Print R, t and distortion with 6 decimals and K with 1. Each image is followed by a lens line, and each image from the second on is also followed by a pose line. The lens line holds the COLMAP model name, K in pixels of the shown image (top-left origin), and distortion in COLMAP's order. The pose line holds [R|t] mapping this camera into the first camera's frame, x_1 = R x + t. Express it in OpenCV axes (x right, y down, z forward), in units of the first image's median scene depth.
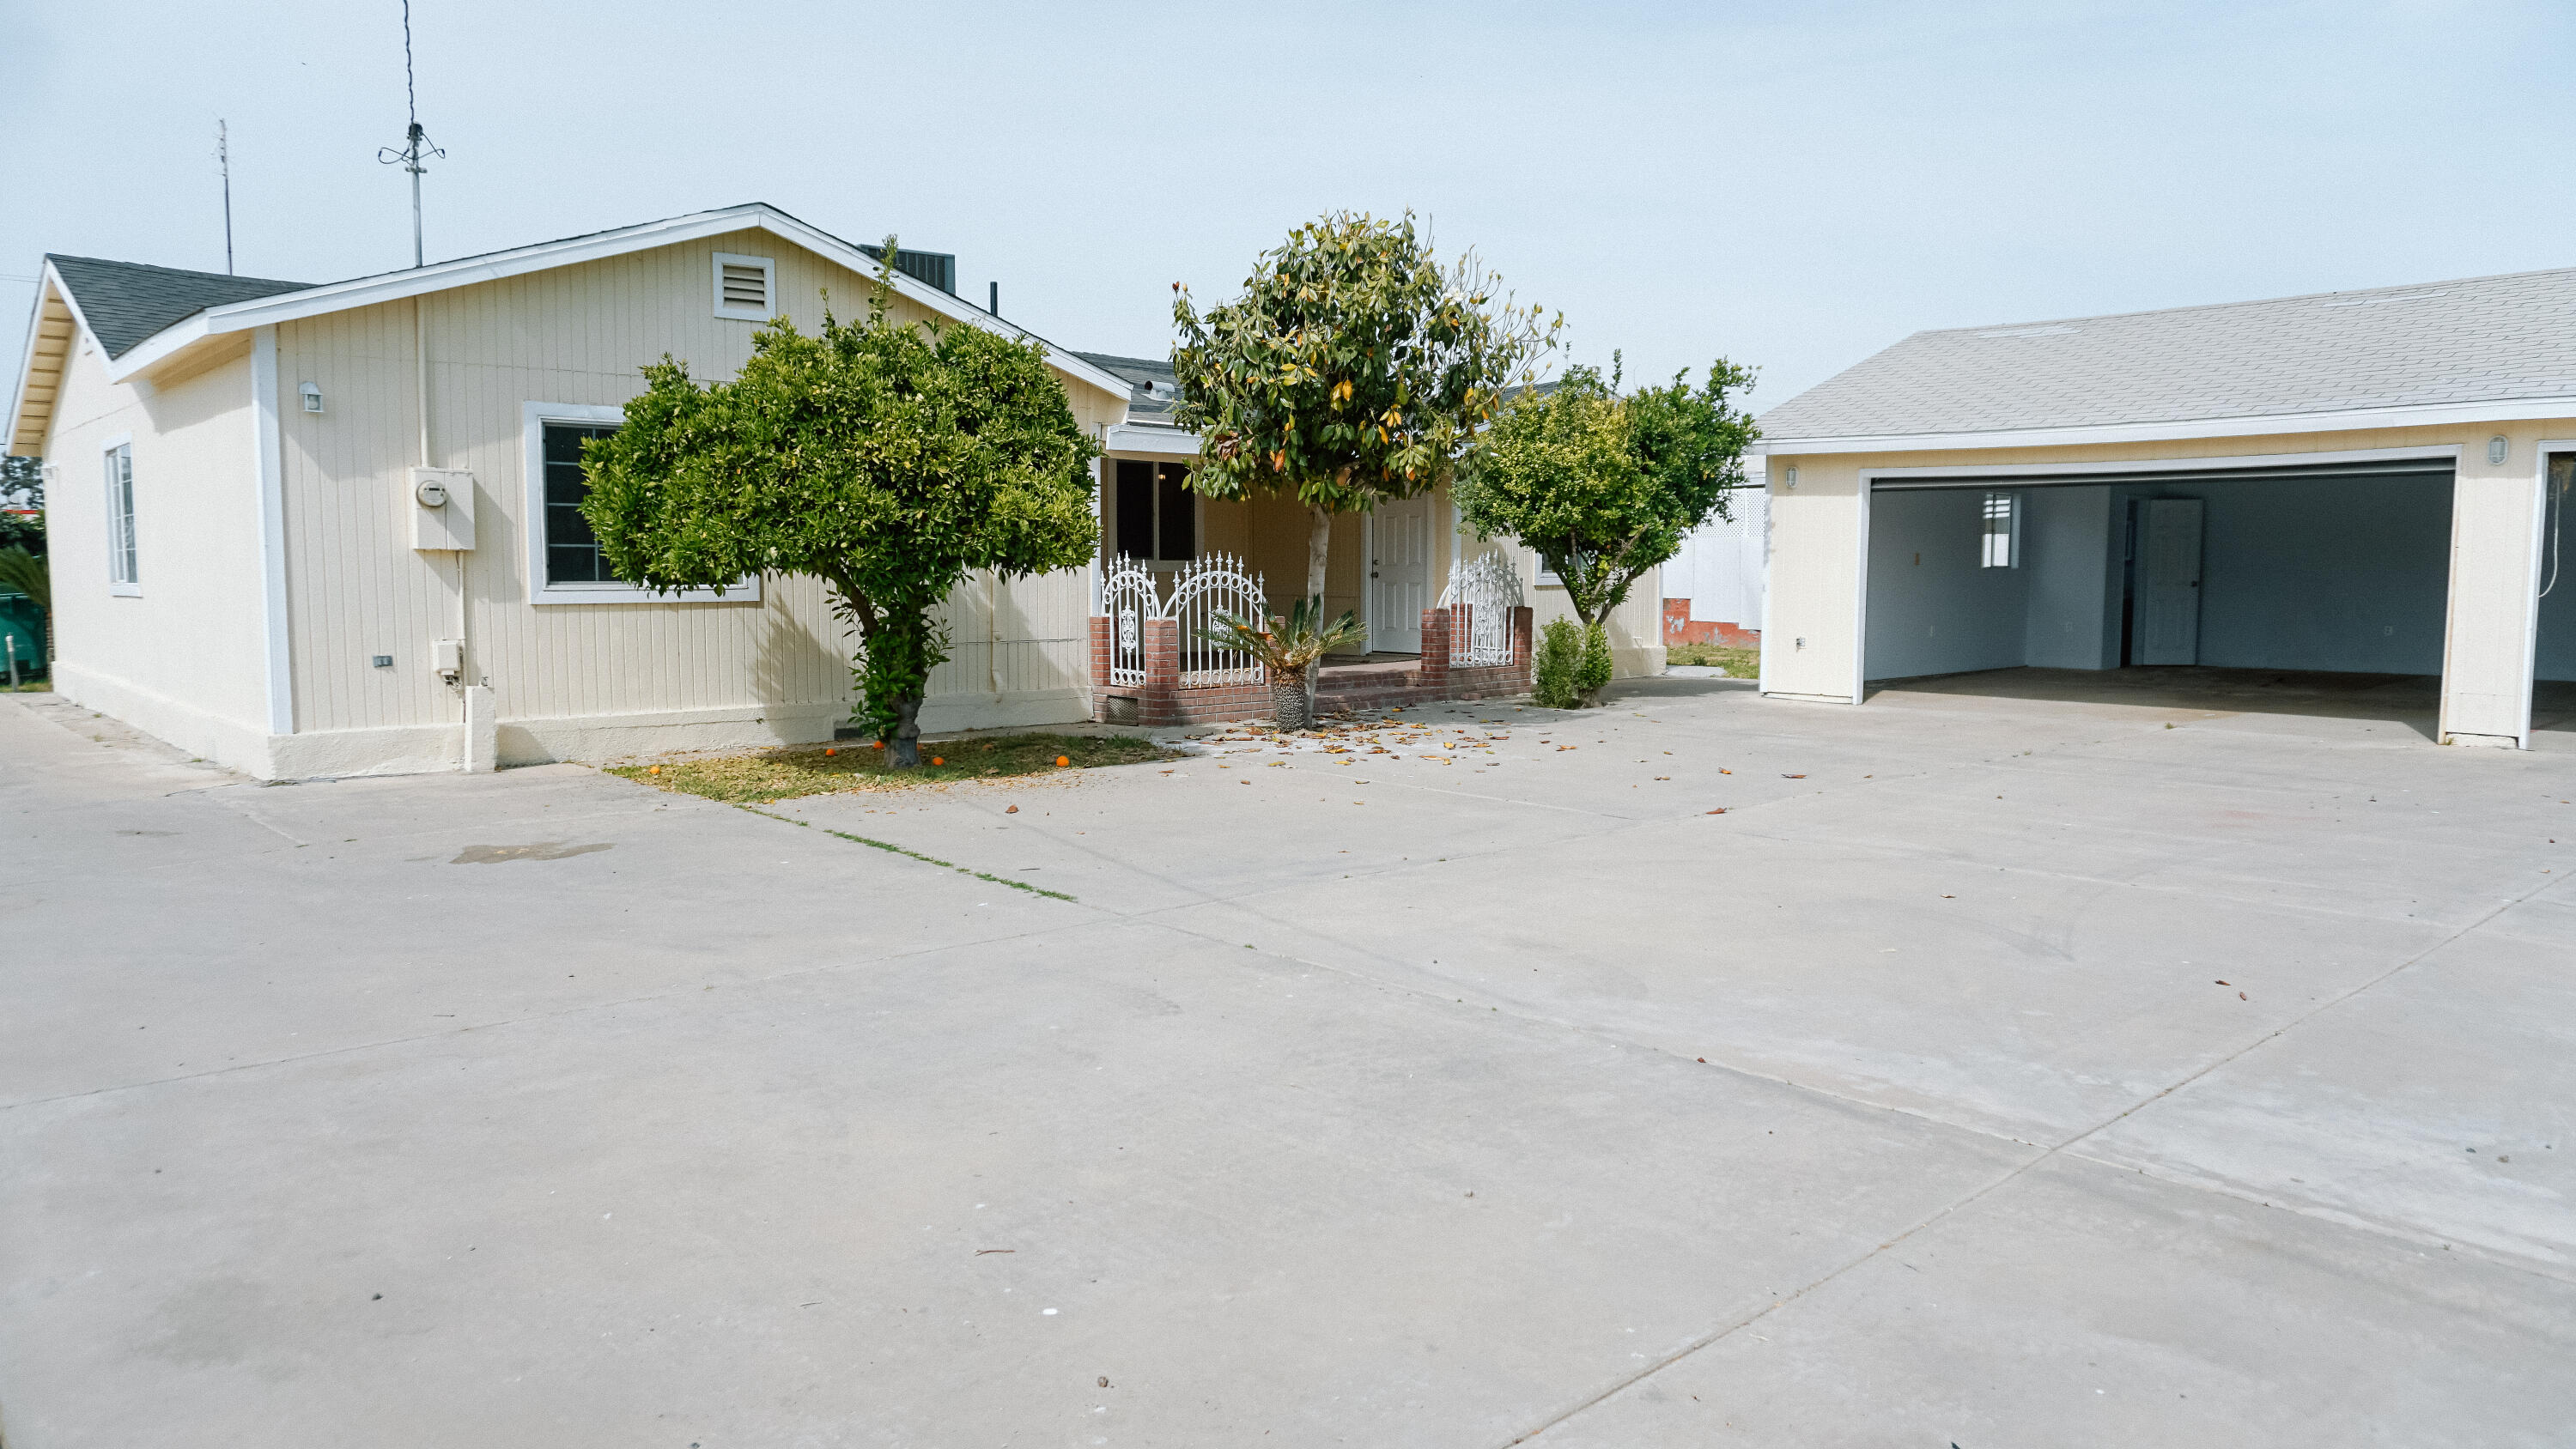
lens RADIAL K [[1704.4, 0, 1288.0], [0, 1704.4, 724.5], [0, 0, 1]] dist [-0.053011, 0.042672]
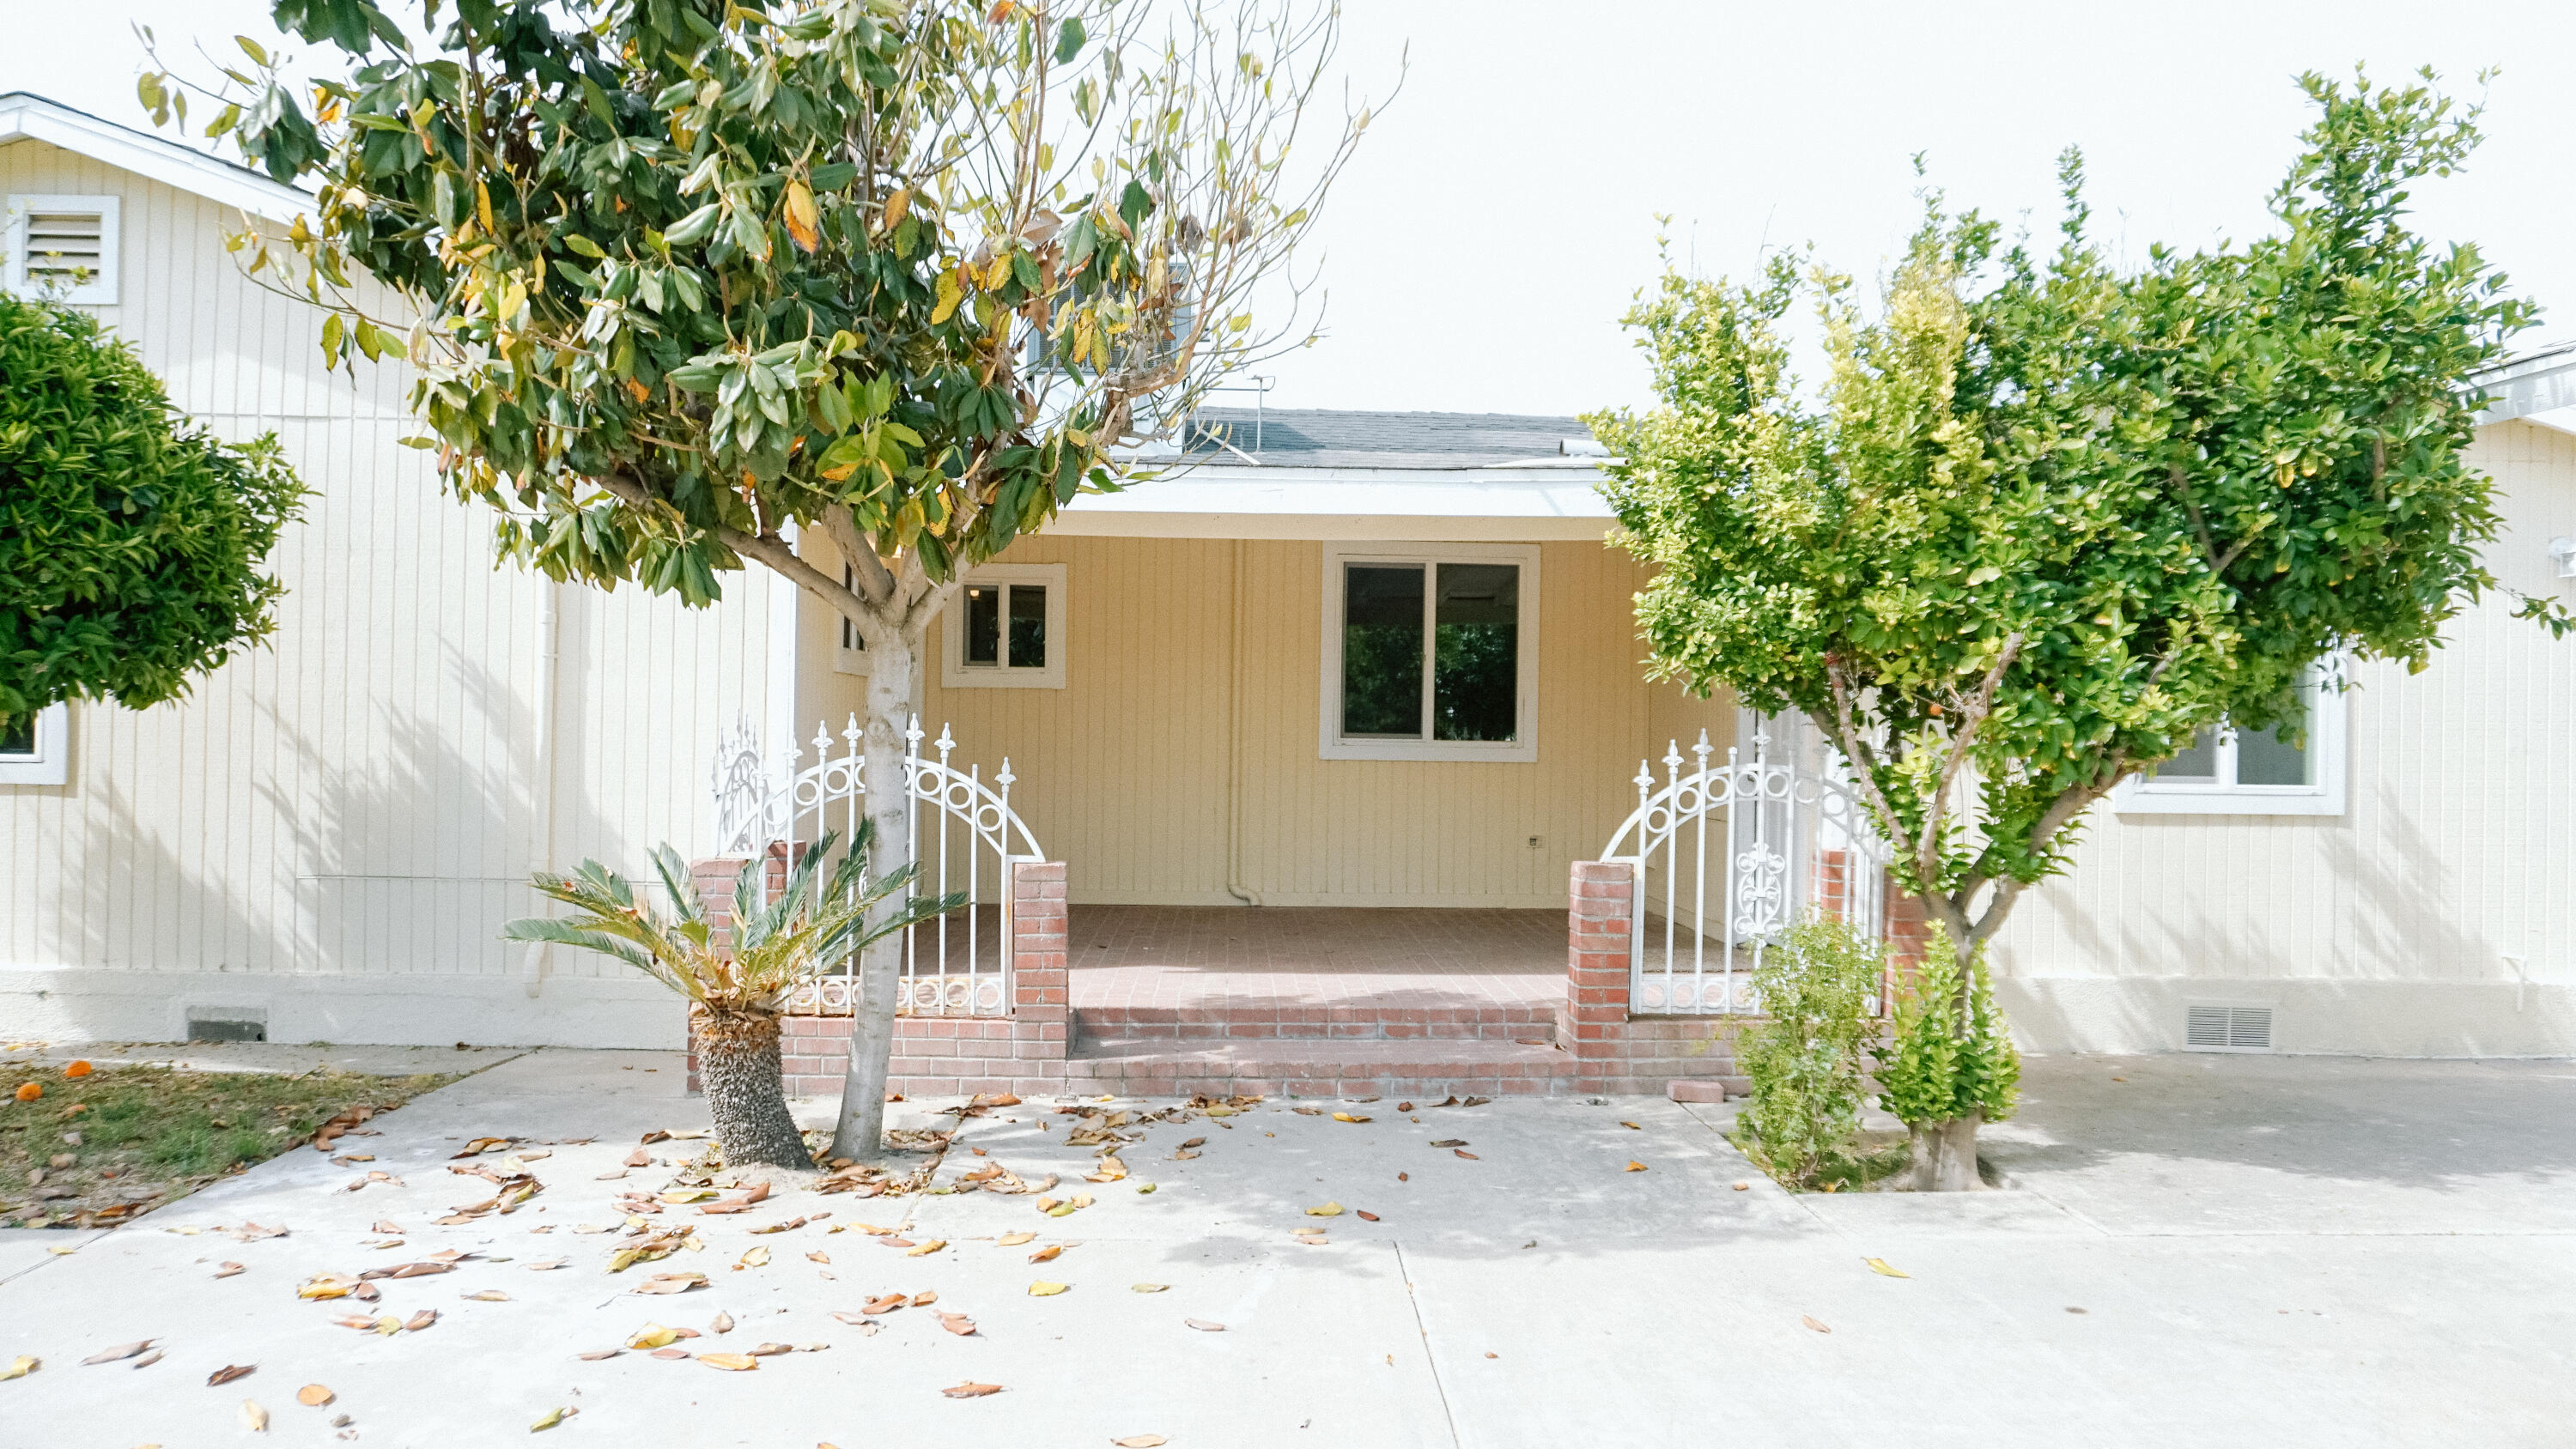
lens RADIAL K [[1704.4, 0, 1288.0], [0, 1704.4, 724.5], [0, 0, 1]] dist [-0.053011, 0.042672]
pose [[0.774150, 0.006193, -0.632972, 0.313326], [-0.080779, 0.992743, -0.089083, -0.064680], [0.627827, 0.120095, 0.769032, 0.700359]]
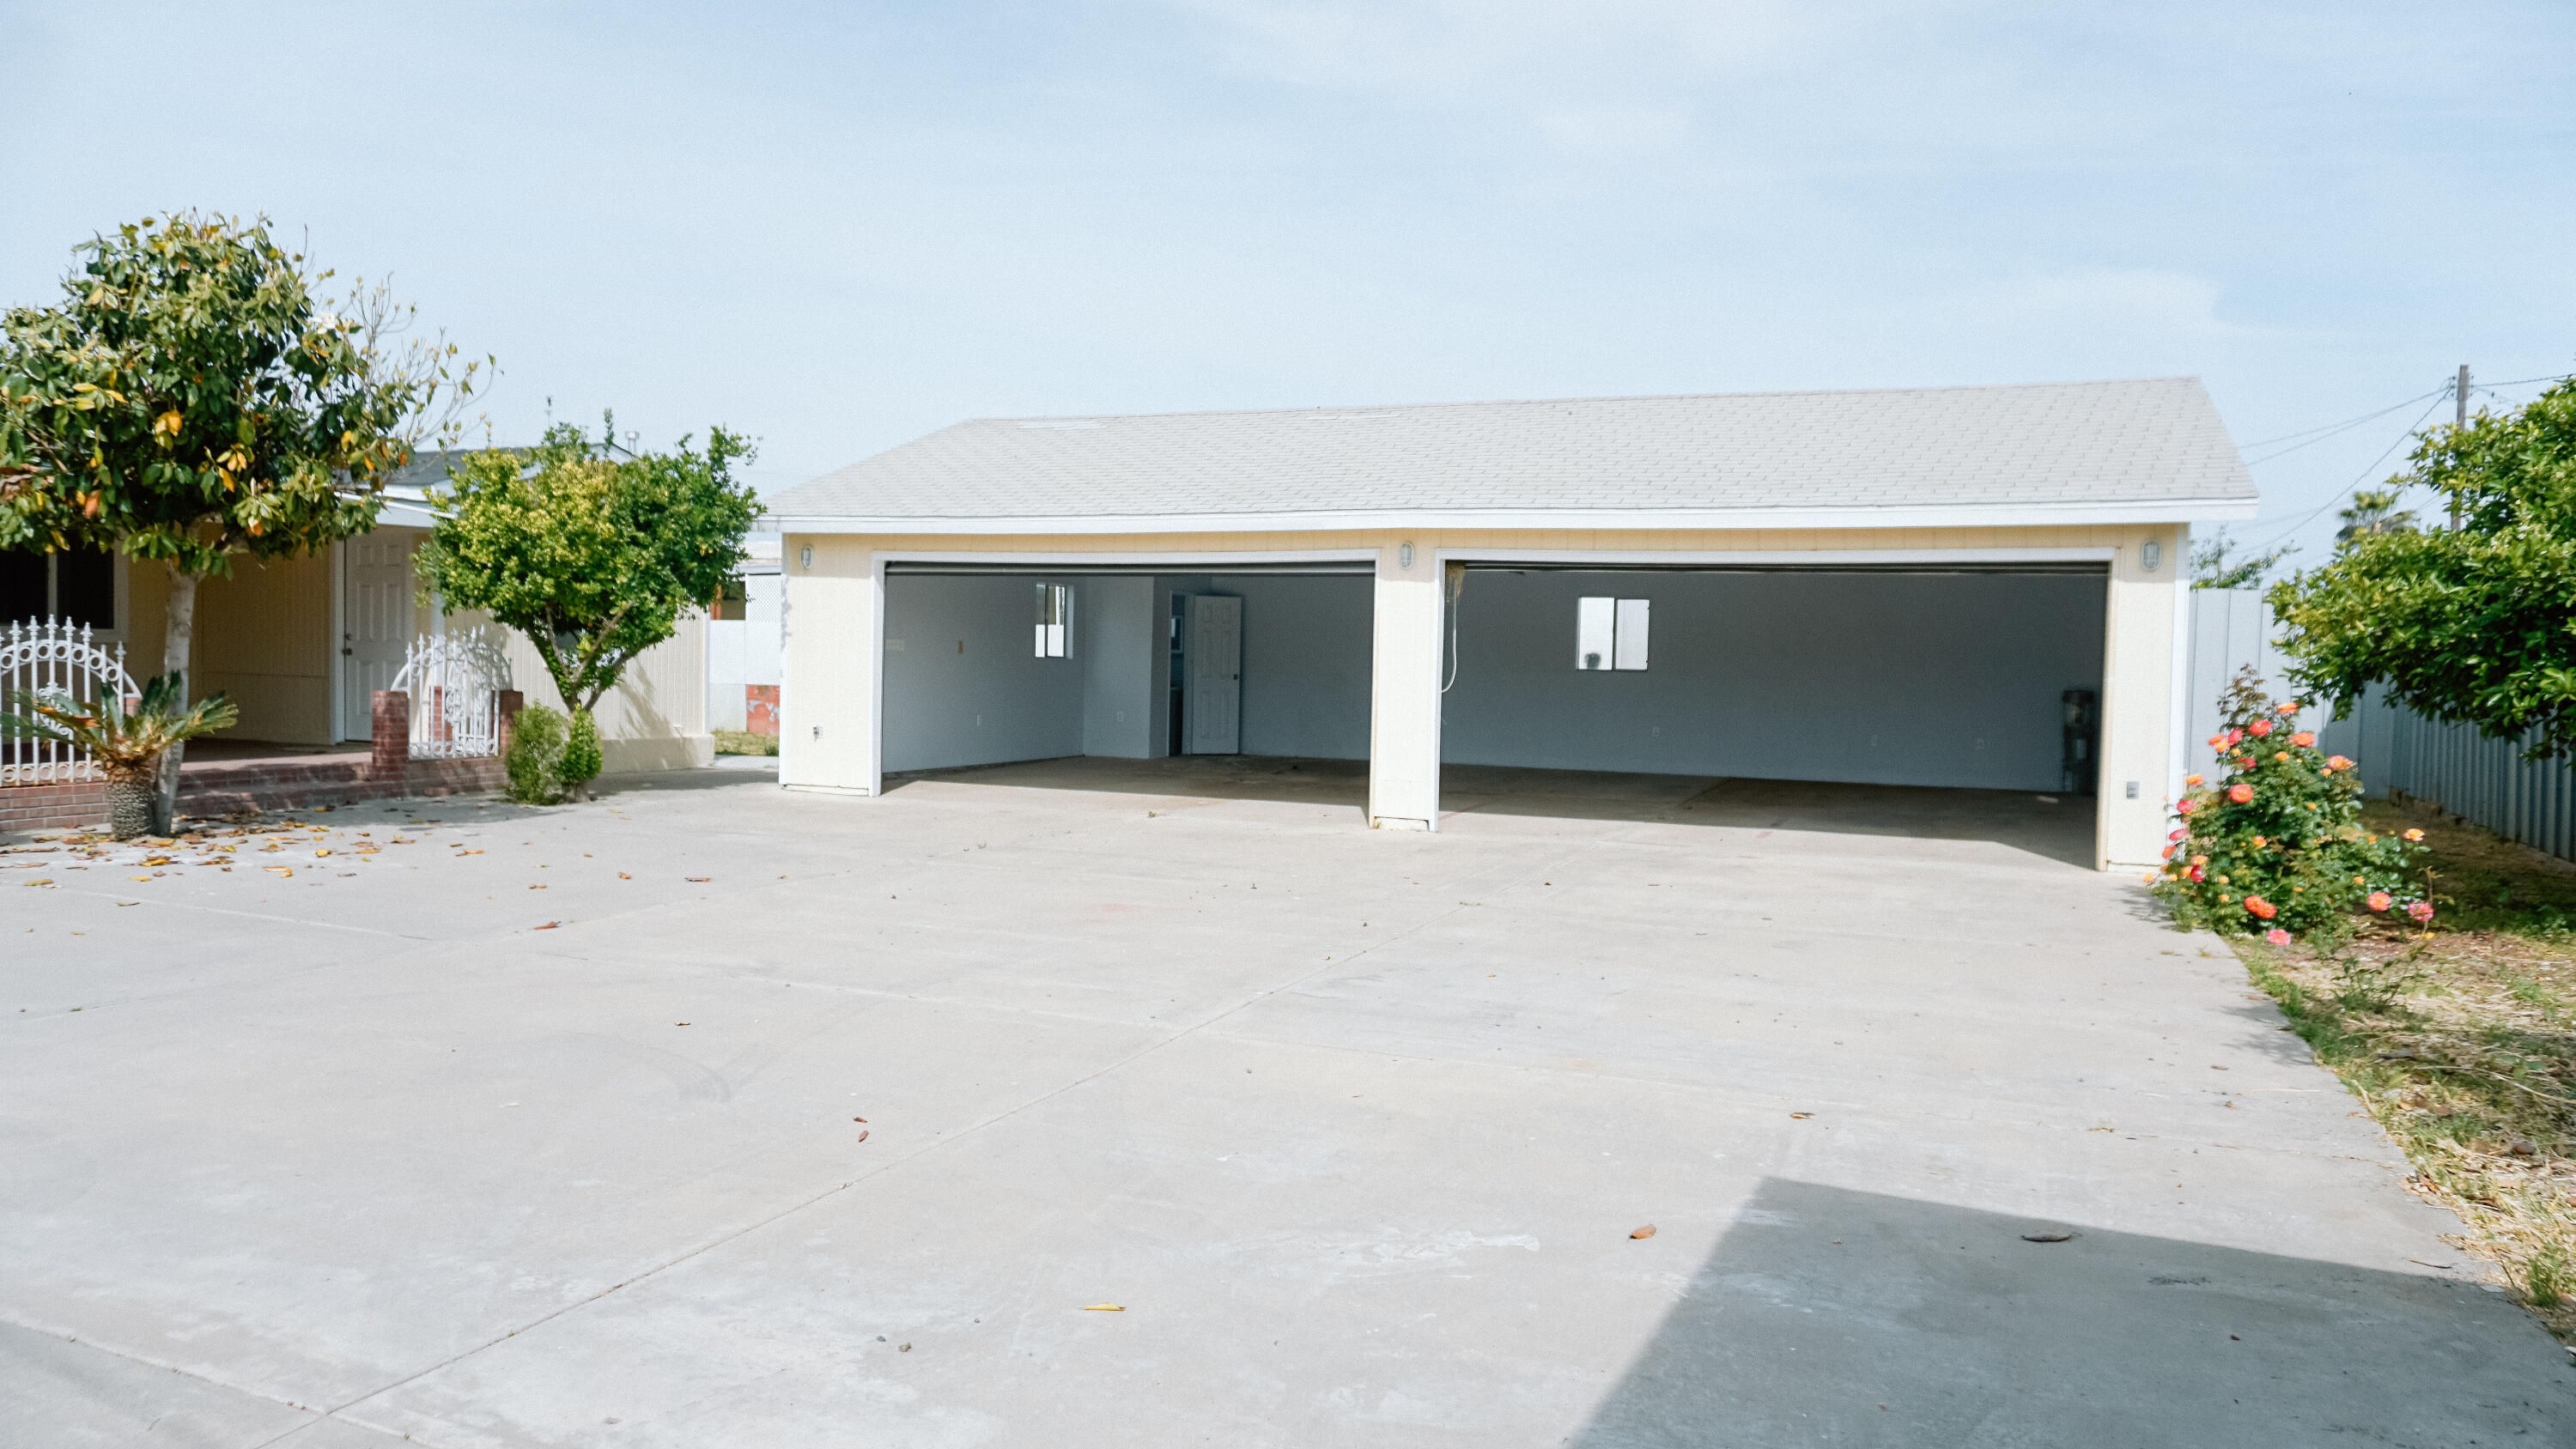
lens RADIAL K [[1704.4, 0, 1288.0], [0, 1704.4, 724.5], [0, 0, 1]] dist [-0.053011, 0.042672]
pose [[0.901417, 0.005547, 0.432916, 0.138720], [0.017085, 0.998683, -0.048370, -0.002018], [-0.432615, 0.050998, 0.900135, 0.037121]]
